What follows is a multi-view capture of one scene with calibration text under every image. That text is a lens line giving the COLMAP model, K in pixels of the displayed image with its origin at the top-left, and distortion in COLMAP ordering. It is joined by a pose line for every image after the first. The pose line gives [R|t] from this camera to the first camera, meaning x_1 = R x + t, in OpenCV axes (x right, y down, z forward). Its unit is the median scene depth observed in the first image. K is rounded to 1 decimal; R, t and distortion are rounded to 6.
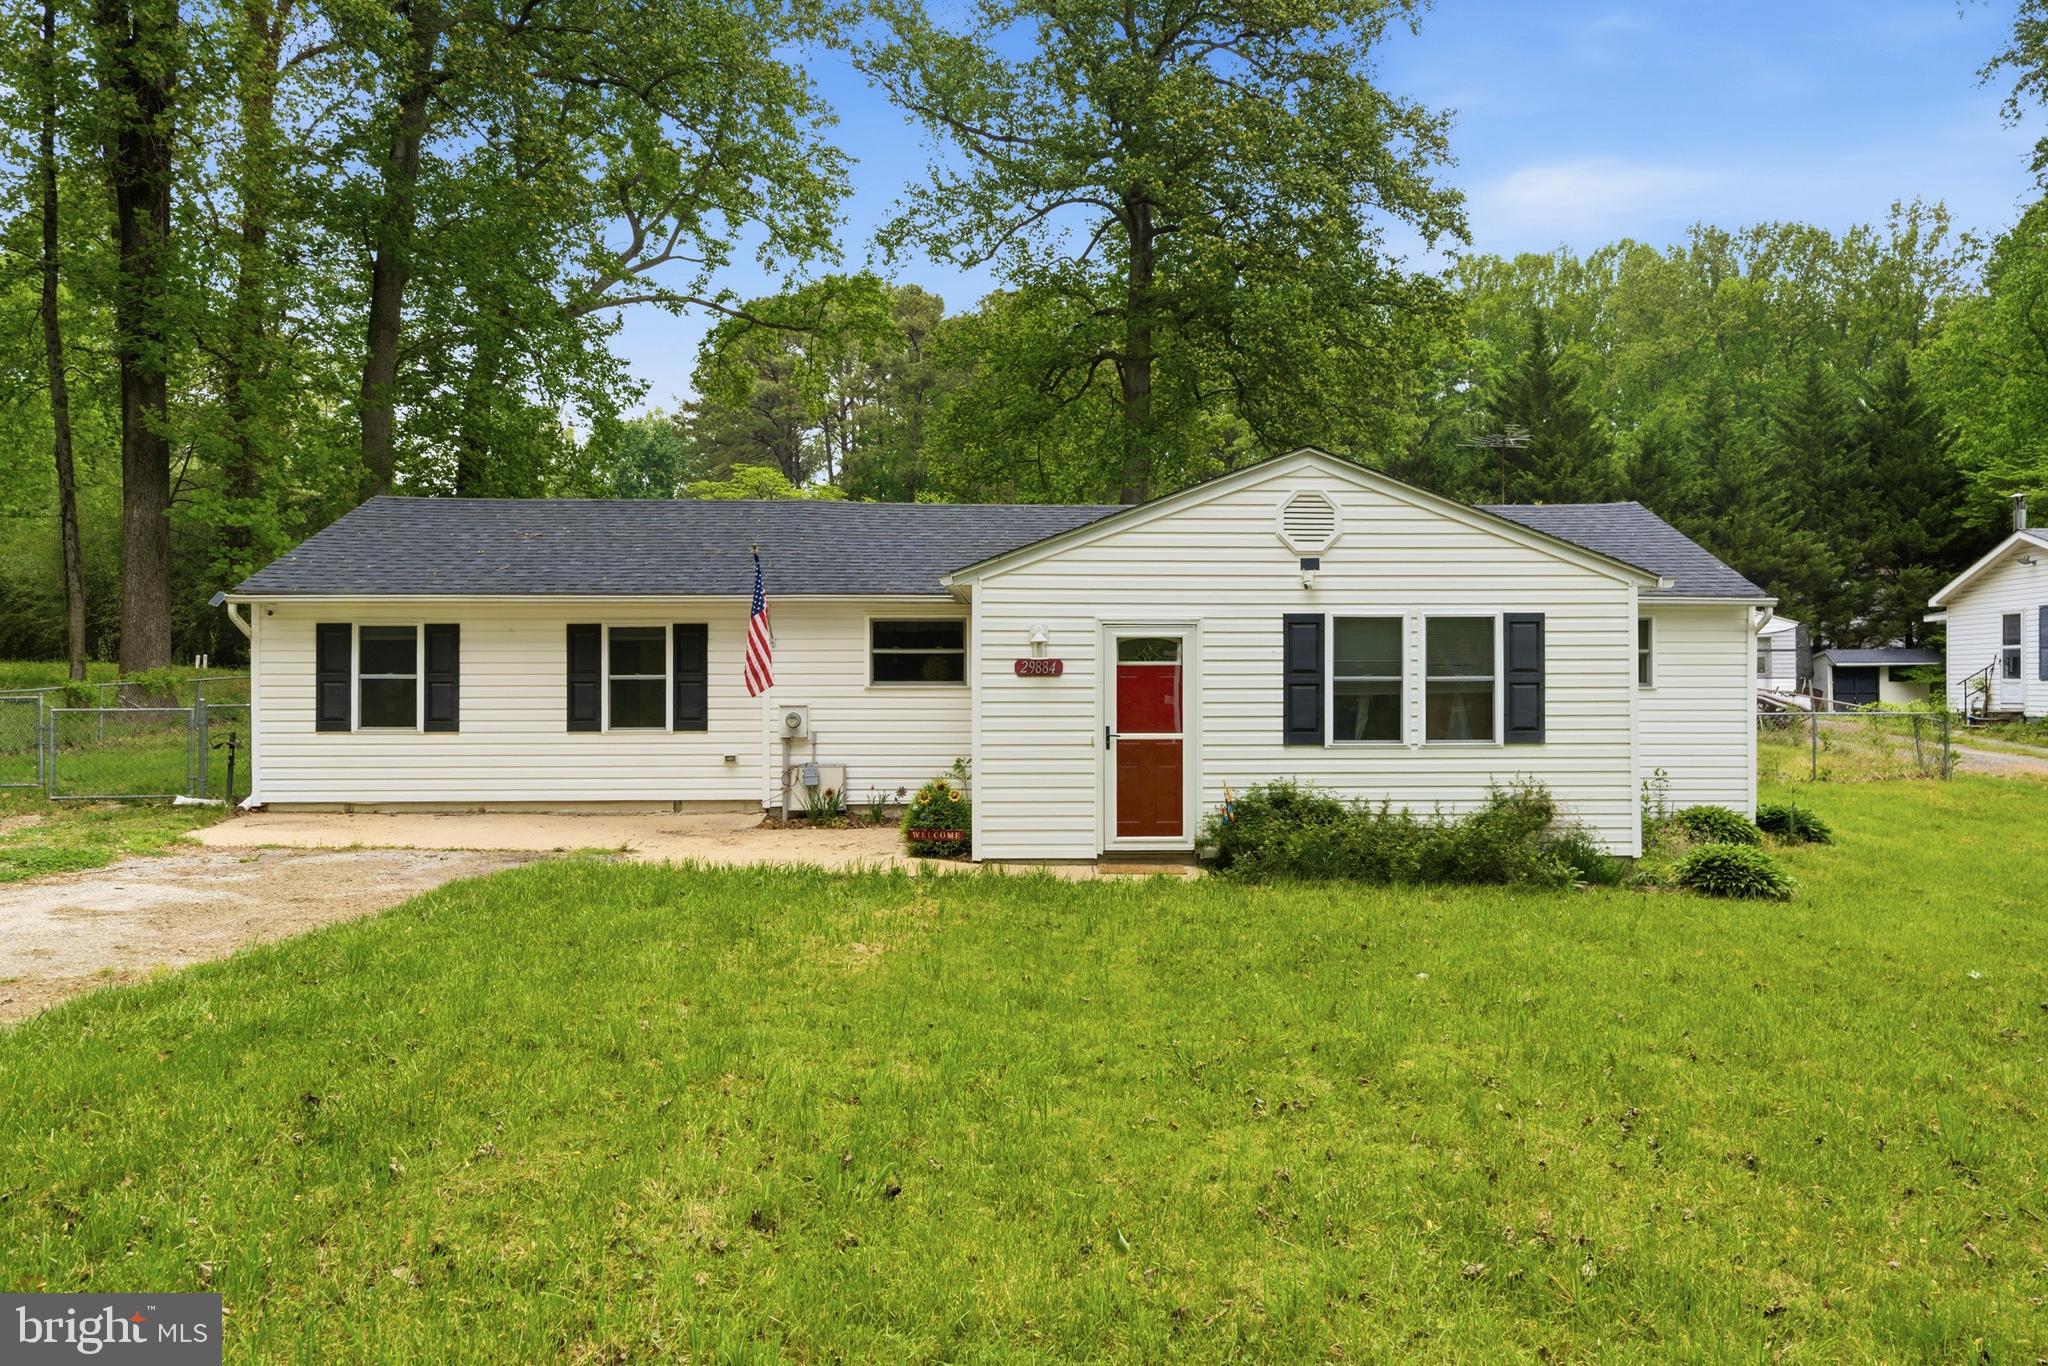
lens RADIAL K [[1430.1, 0, 1032.3], [0, 1430.1, 683.2], [0, 0, 1]] dist [0.020469, -0.012559]
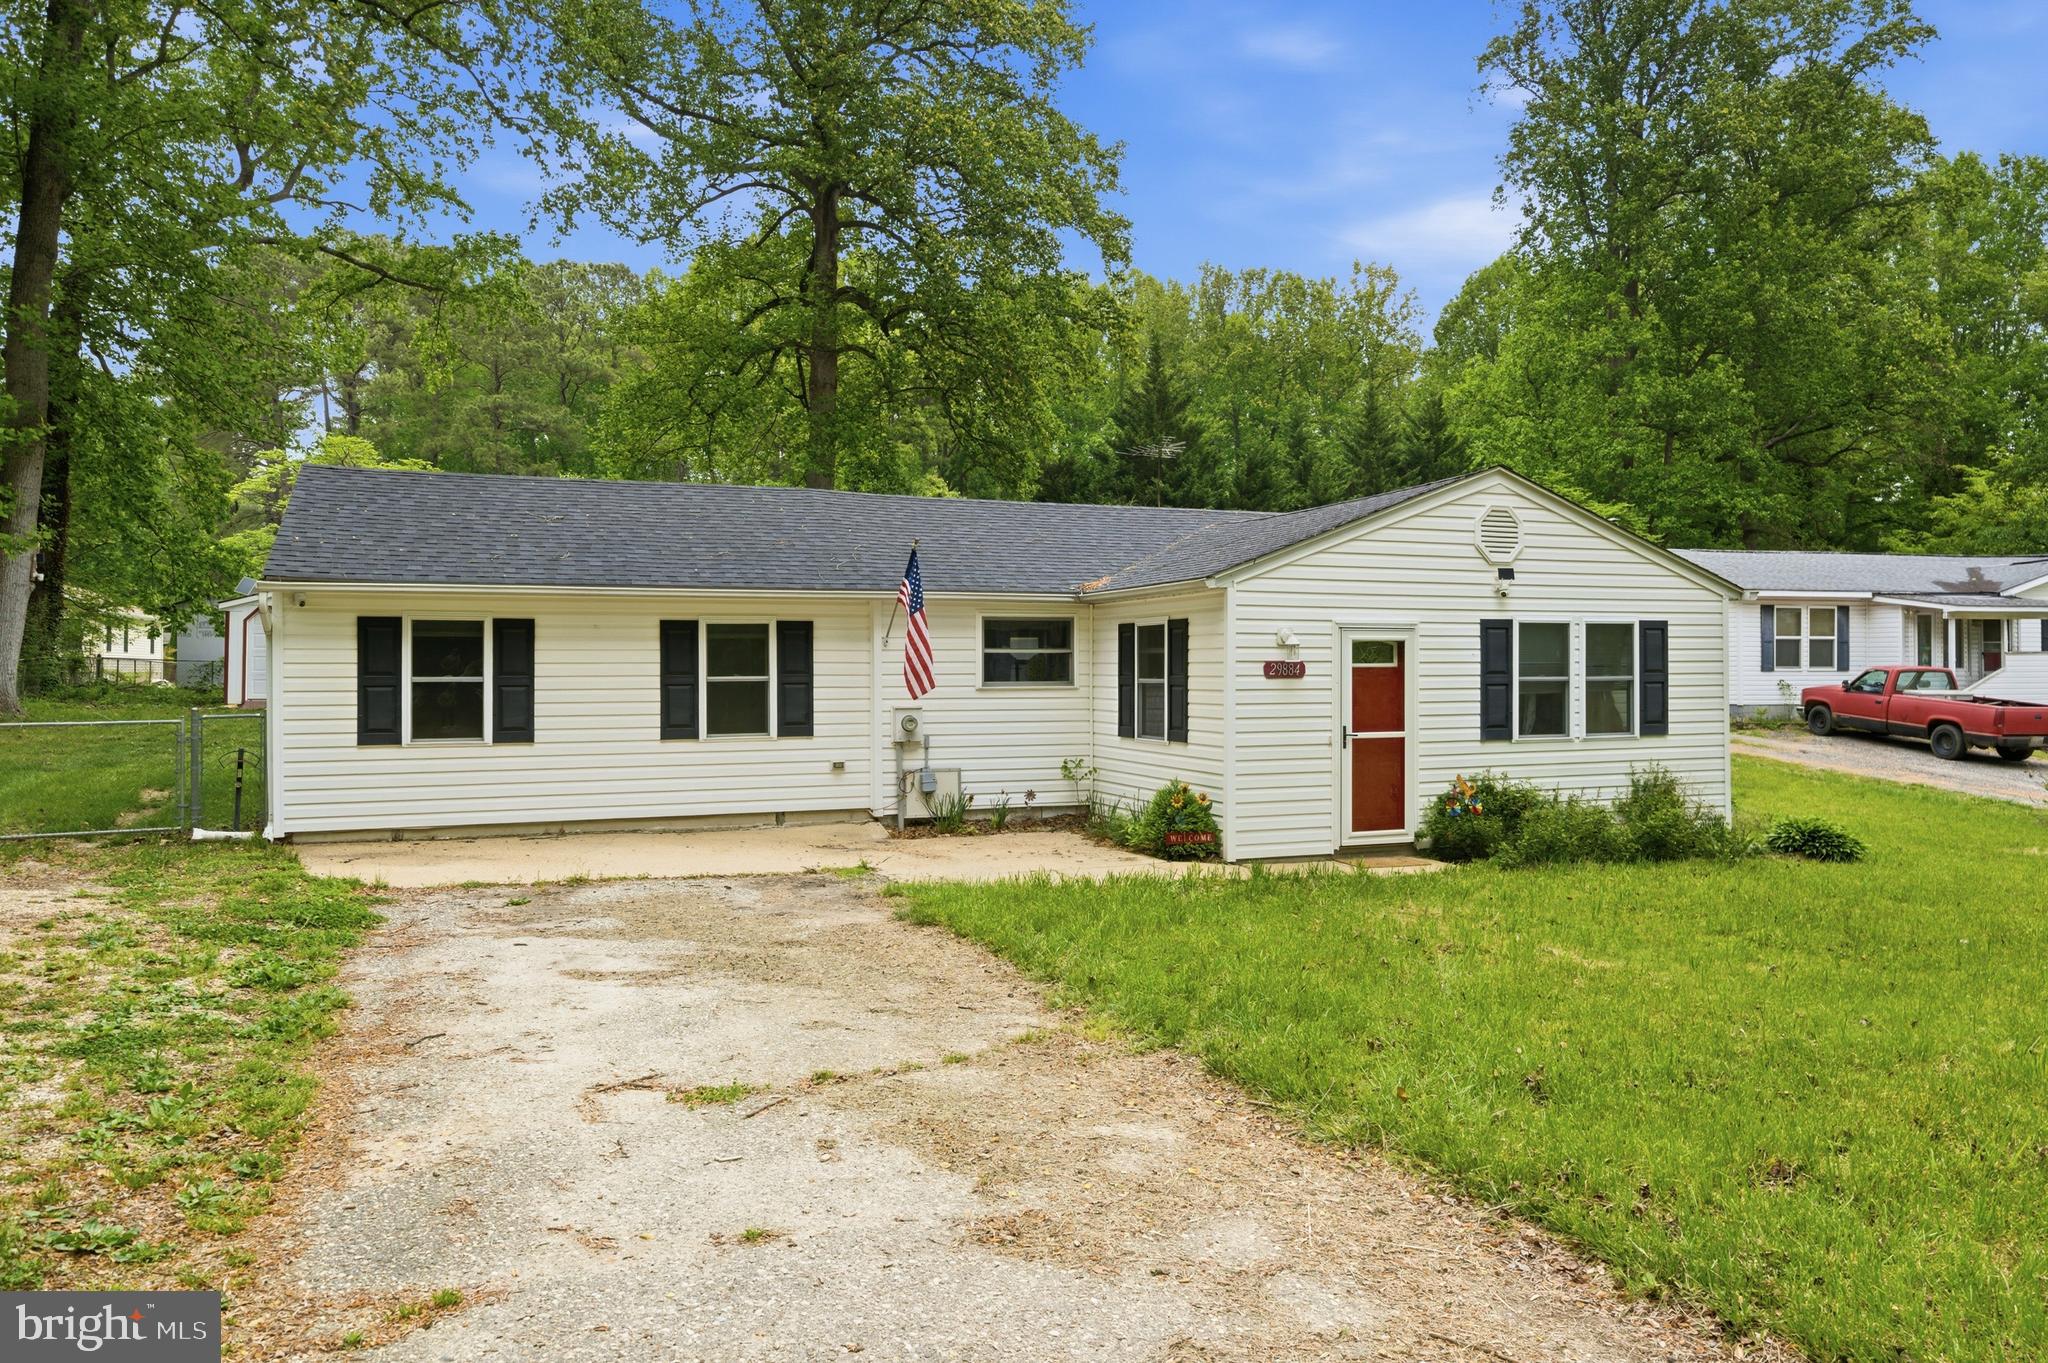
lens RADIAL K [[1421.7, 0, 975.1], [0, 1421.7, 665.0], [0, 0, 1]] dist [0.019737, -0.015040]
pose [[0.941384, -0.001707, 0.337333, -0.442370], [0.003499, 0.999983, -0.004702, -0.008179], [-0.337319, 0.005607, 0.941374, 0.095003]]
